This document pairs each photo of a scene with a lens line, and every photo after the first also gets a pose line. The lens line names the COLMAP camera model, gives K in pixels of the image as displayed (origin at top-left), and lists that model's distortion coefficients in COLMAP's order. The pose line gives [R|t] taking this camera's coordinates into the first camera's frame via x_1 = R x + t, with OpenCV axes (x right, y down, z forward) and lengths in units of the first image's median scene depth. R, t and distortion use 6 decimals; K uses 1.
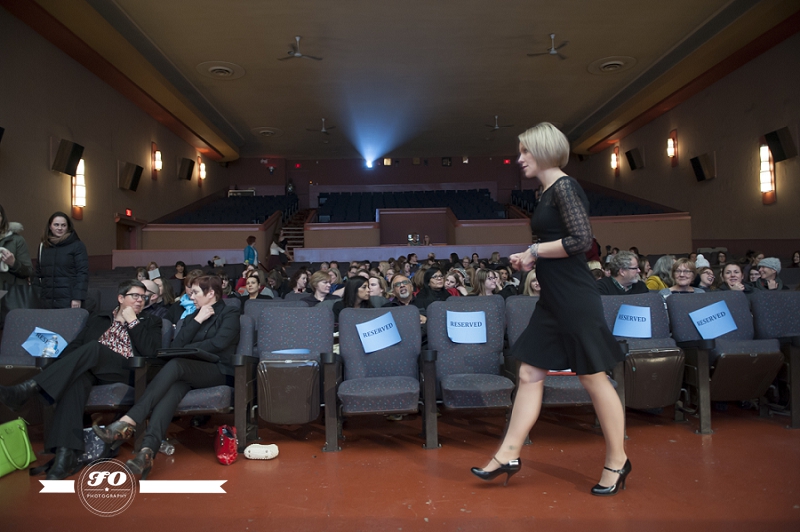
lens RADIAL K [[560.3, 0, 399.8], [0, 560.3, 263.3], [0, 0, 1]] dist [-0.058075, 0.016333]
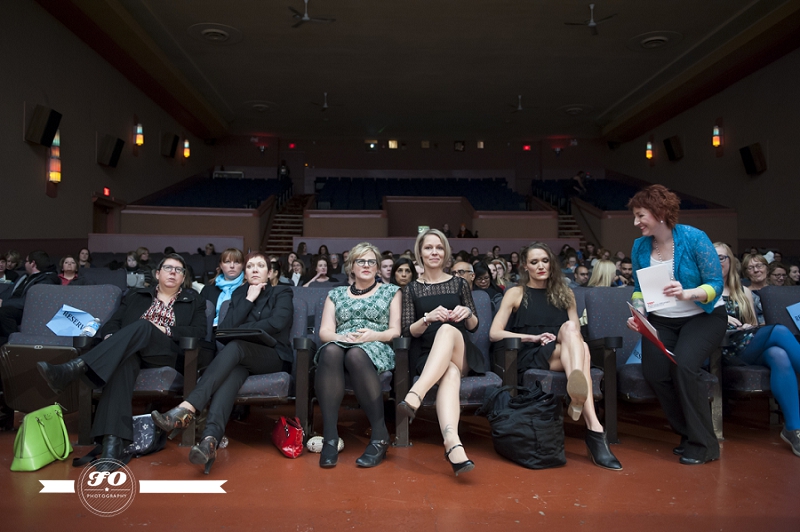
lens RADIAL K [[628.7, 0, 397.8], [0, 628.7, 267.4], [0, 0, 1]] dist [-0.028937, -0.009789]
pose [[0.999563, 0.024935, 0.015865, -0.098357], [-0.025066, 0.999653, 0.008099, 0.024265], [-0.015658, -0.008493, 0.999841, -0.012538]]
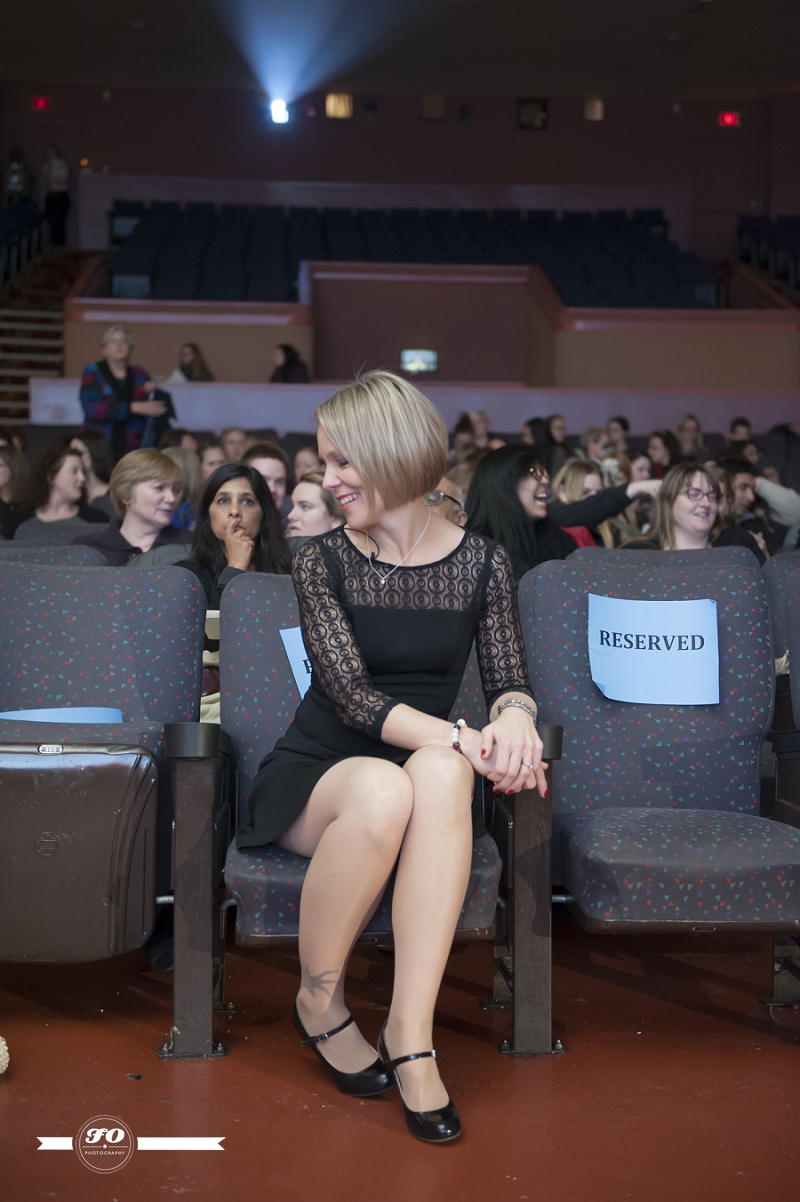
lens RADIAL K [[1748.9, 0, 403.3], [0, 1748.9, 604.9], [0, 0, 1]] dist [0.117261, 0.000000]
pose [[0.998970, 0.032996, 0.031141, -0.030137], [-0.035670, 0.995337, 0.089616, 0.008100], [-0.028039, -0.090634, 0.995489, 0.057743]]
